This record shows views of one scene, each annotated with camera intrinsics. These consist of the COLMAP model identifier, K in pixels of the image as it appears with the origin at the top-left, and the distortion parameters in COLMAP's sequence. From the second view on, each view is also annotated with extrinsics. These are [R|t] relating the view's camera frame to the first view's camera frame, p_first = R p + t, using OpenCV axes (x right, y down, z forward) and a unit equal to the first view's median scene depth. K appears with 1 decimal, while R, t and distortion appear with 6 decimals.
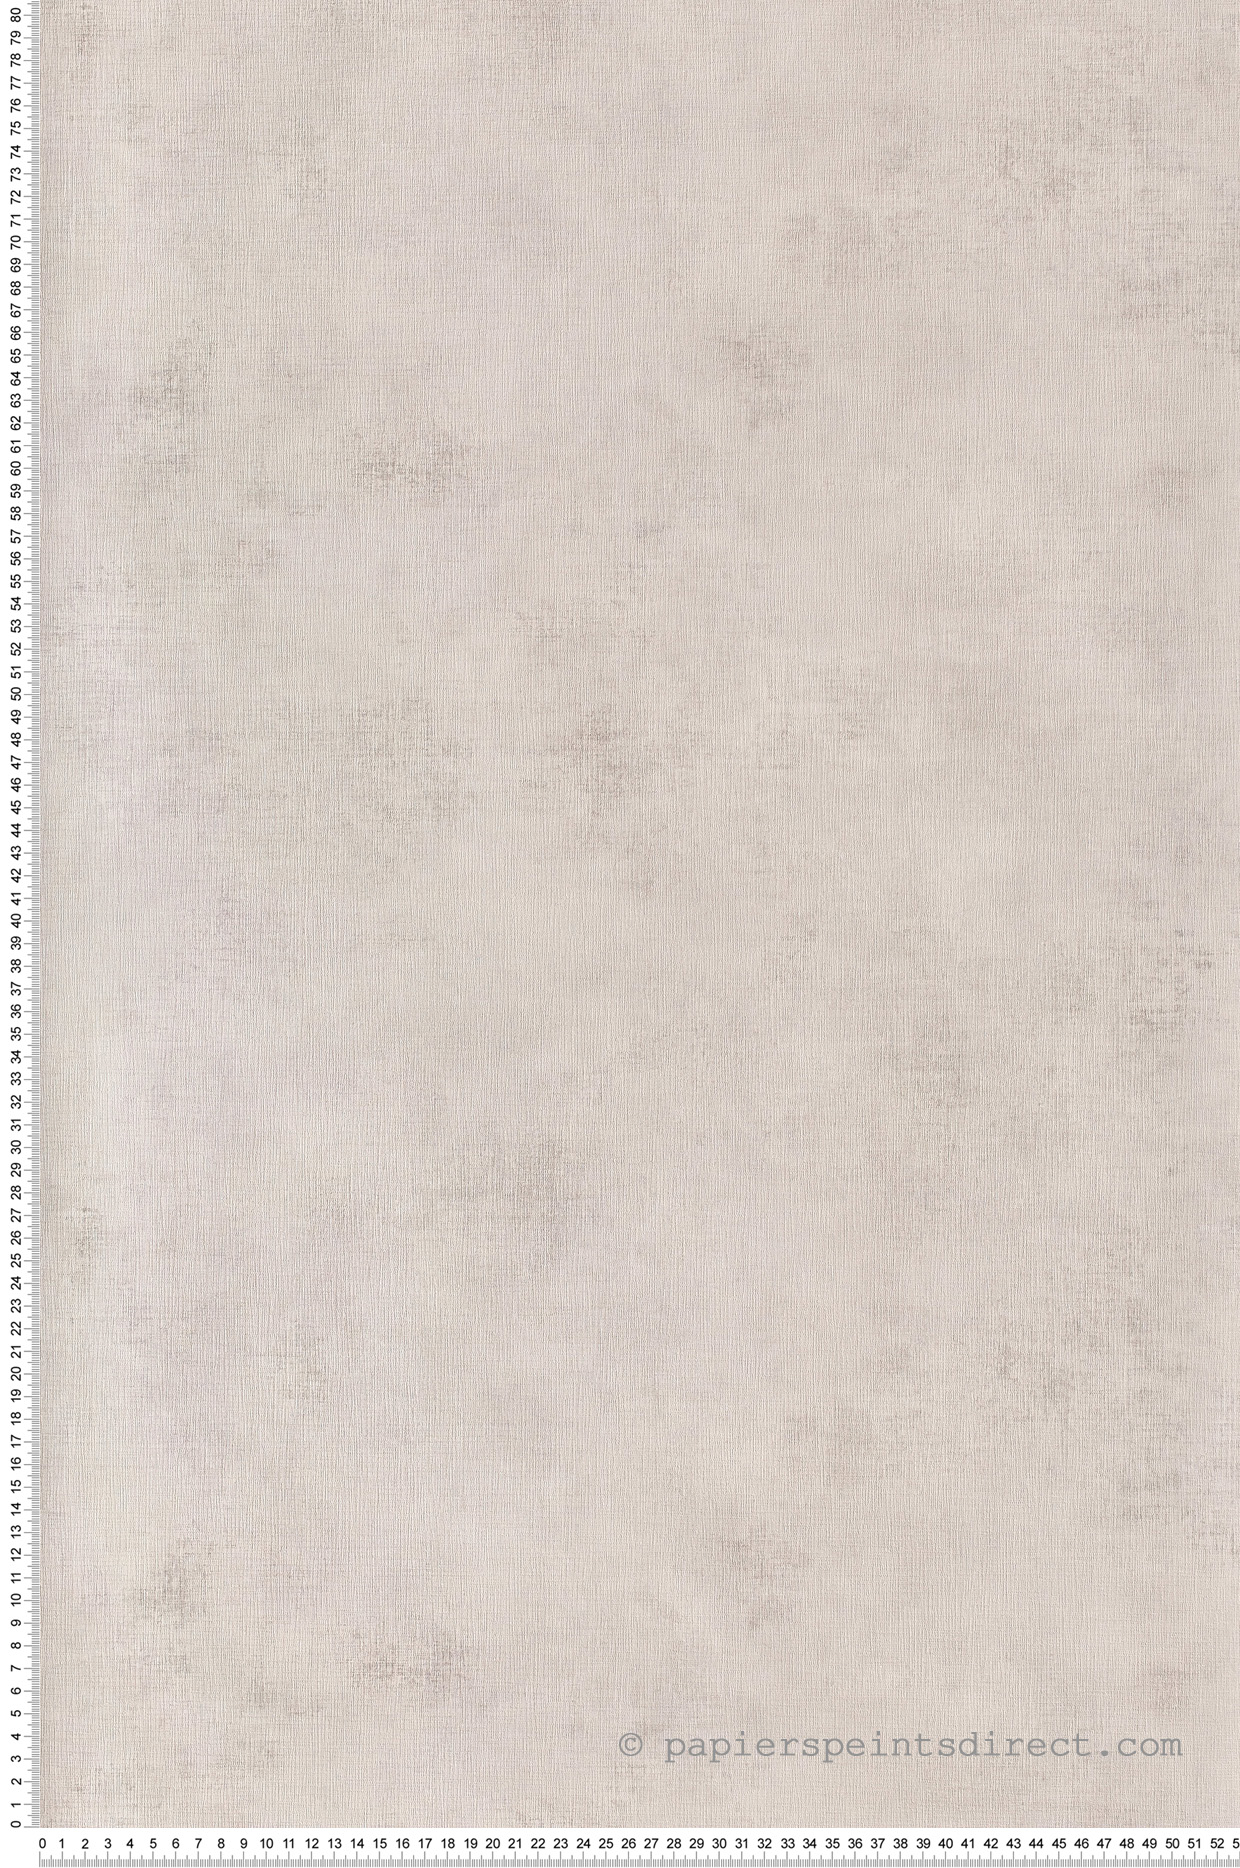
lens RADIAL K [[3199.2, 0, 623.0], [0, 3199.2, 937.2], [0, 0, 1]] dist [0.020597, 0.000000]
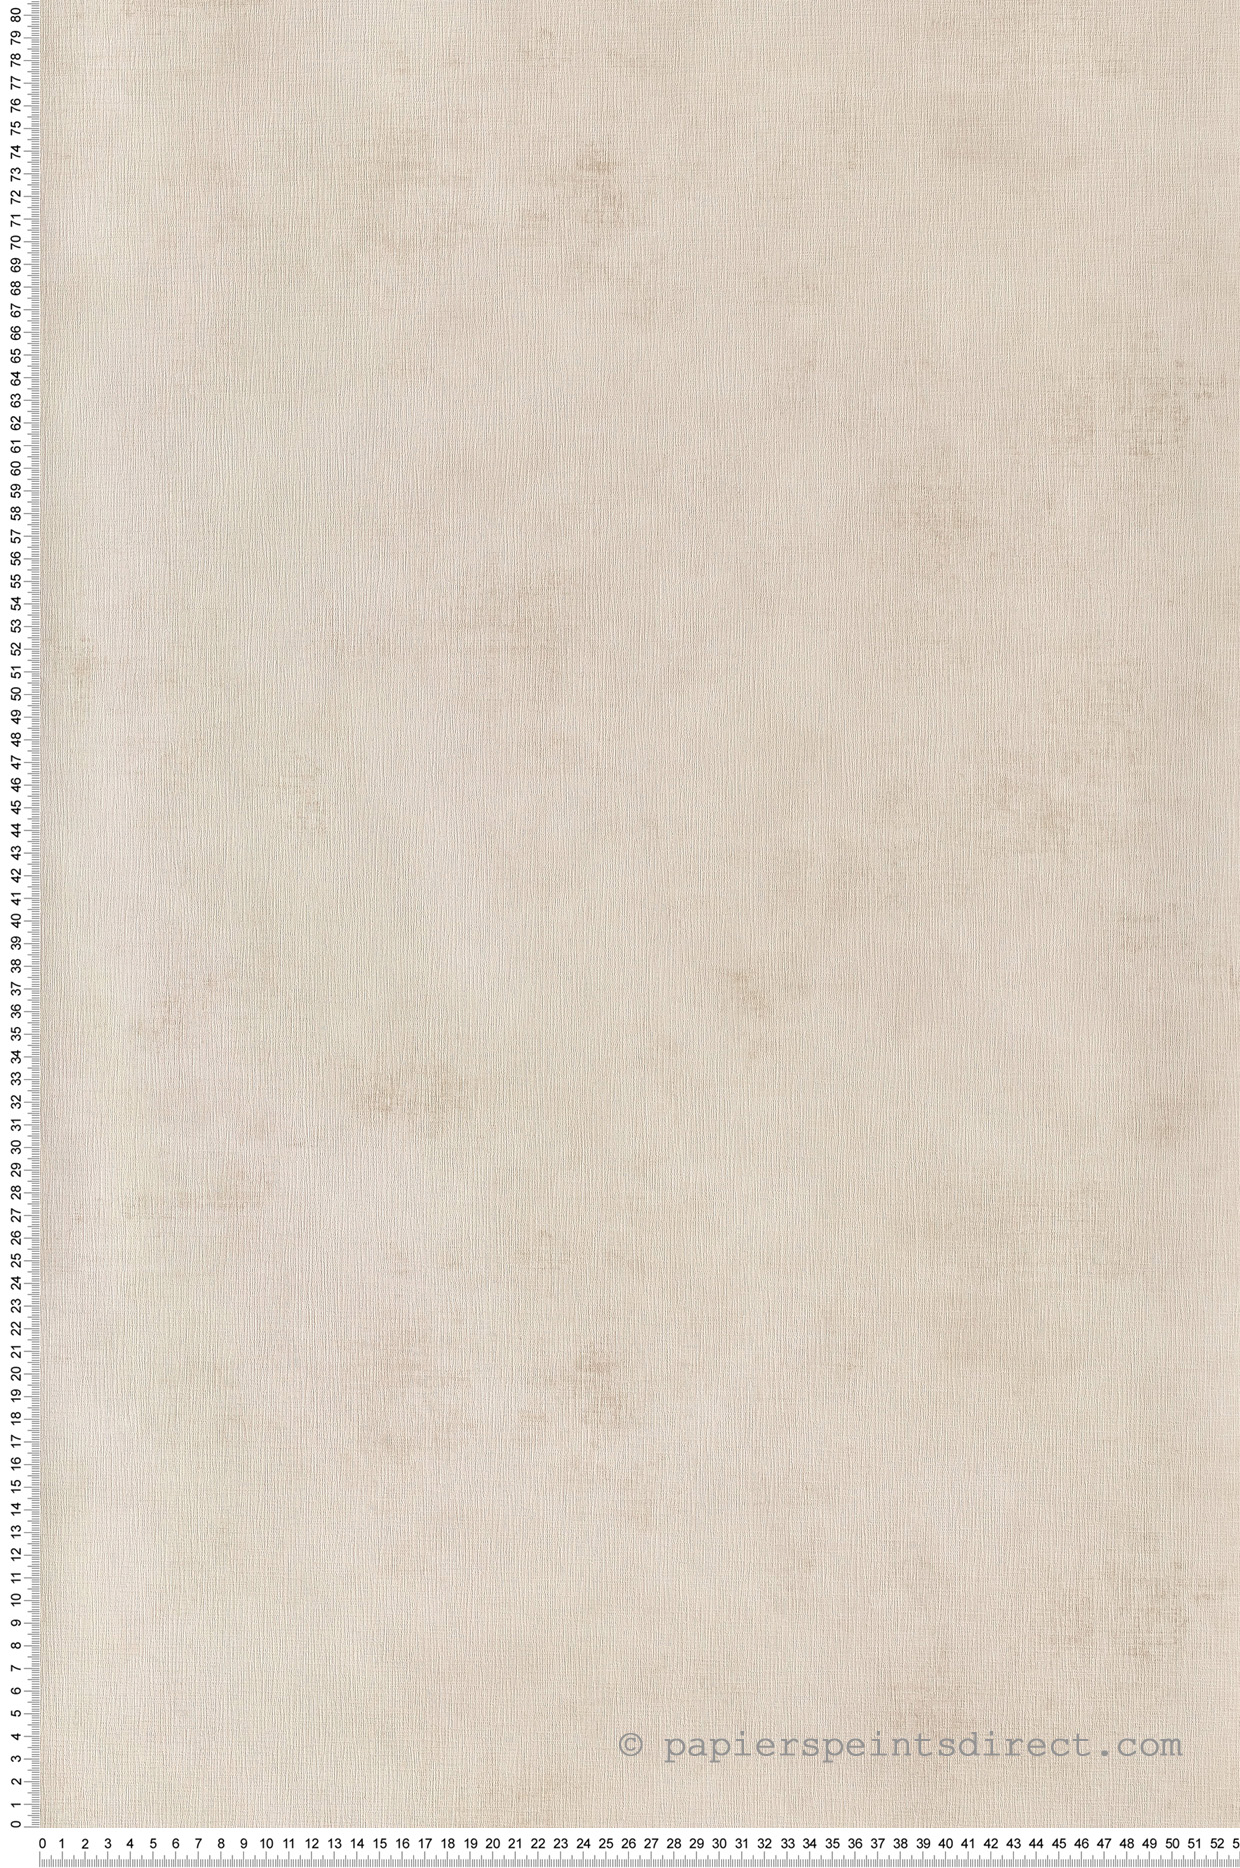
lens RADIAL K [[3199.2, 0, 618.8], [0, 3199.2, 938.3], [0, 0, 1]] dist [0.020597, 0.000000]
pose [[0.999999, 0.000607, -0.000960, -0.000039], [-0.000612, 0.999986, -0.005173, 0.183505], [0.000956, 0.005173, 0.999986, 0.000510]]
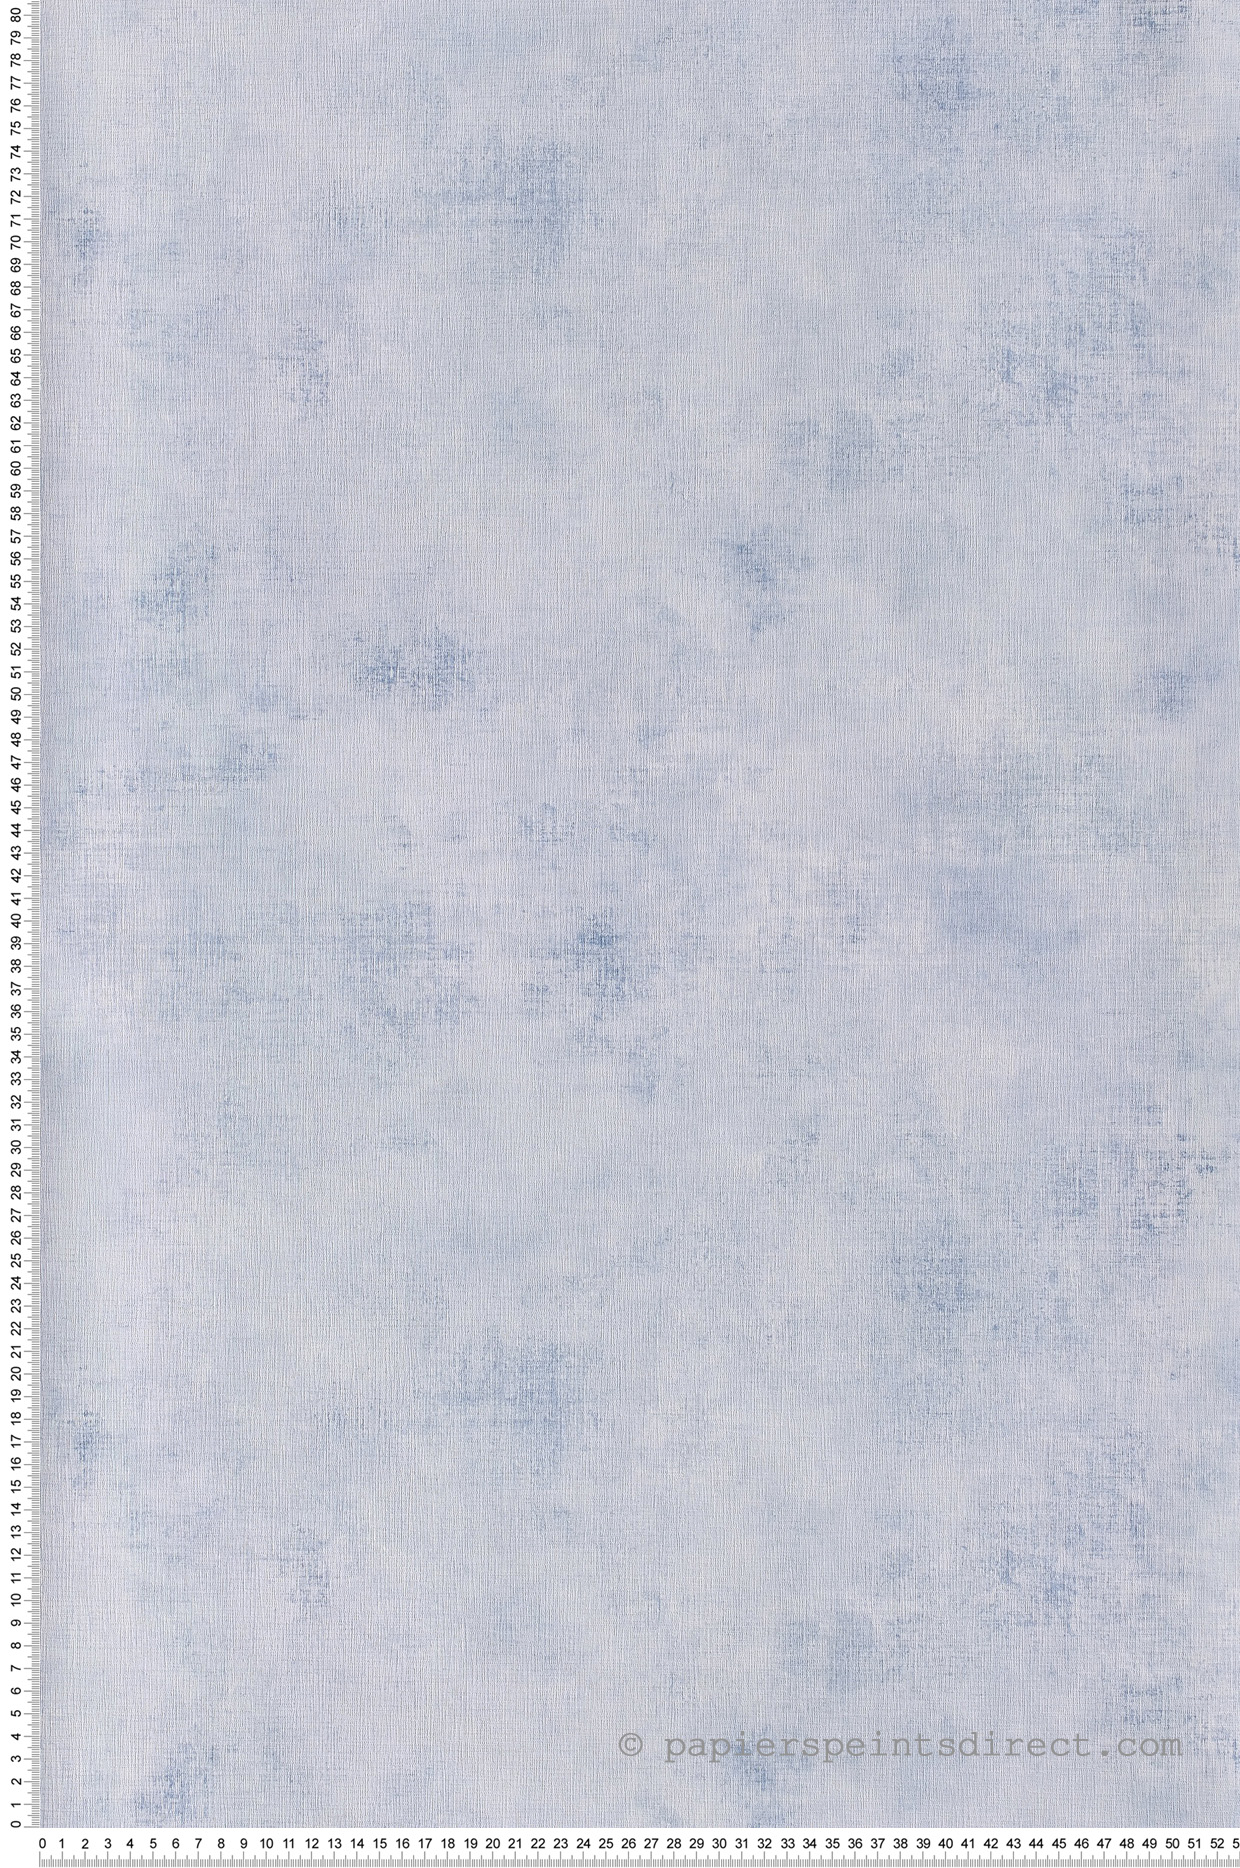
lens RADIAL K [[3199.2, 0, 621.7], [0, 3199.2, 923.1], [0, 0, 1]] dist [0.020597, 0.000000]
pose [[0.999999, 0.000263, -0.001028, 0.000041], [-0.000261, 0.999999, 0.001468, -0.069548], [0.001029, -0.001467, 0.999998, 0.000253]]
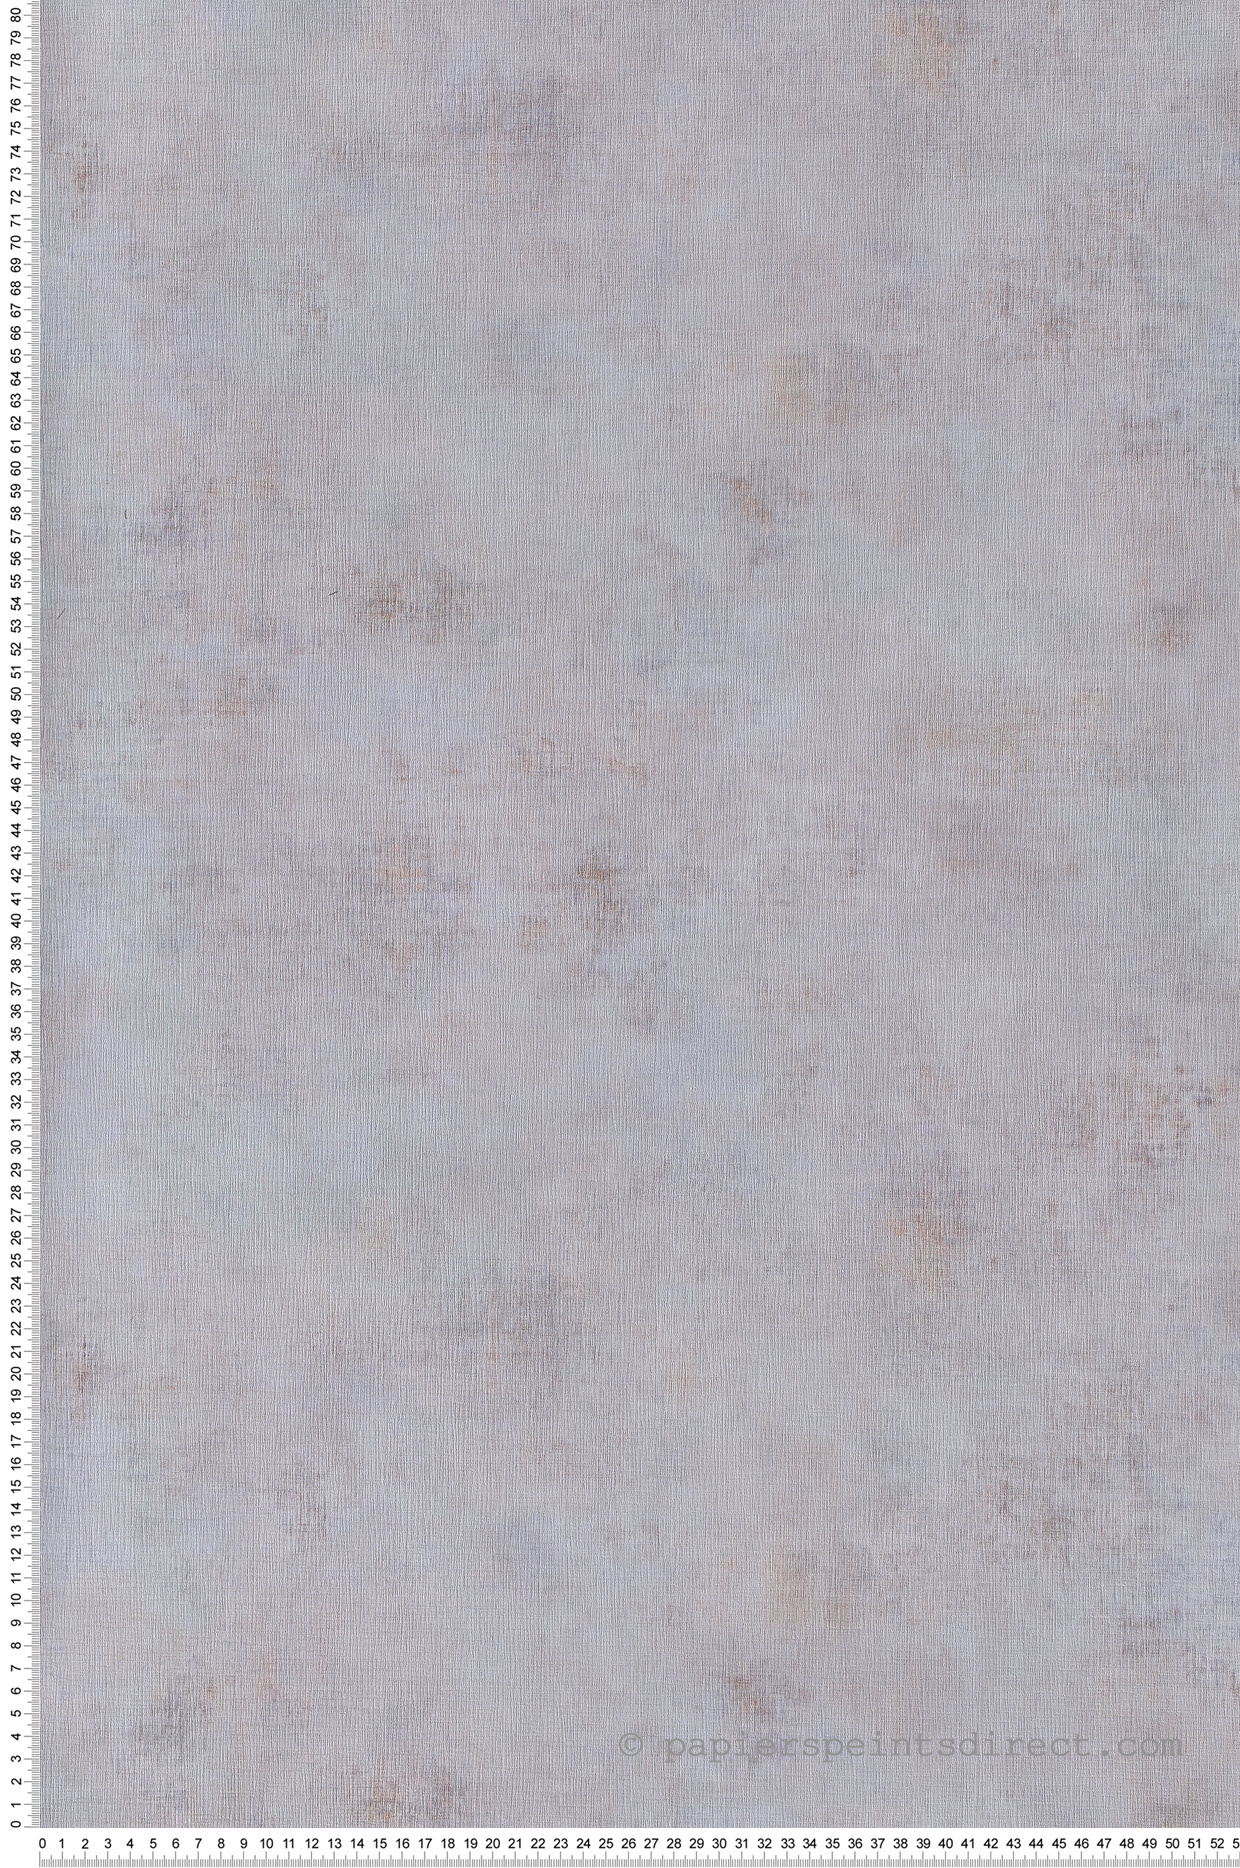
lens RADIAL K [[3199.2, 0, 621.8], [0, 3199.2, 931.6], [0, 0, 1]] dist [0.020597, 0.000000]
pose [[1.000000, 0.000357, -0.000552, 0.000021], [-0.000357, 1.000000, 0.000672, -0.045059], [0.000552, -0.000672, 1.000000, 0.000116]]
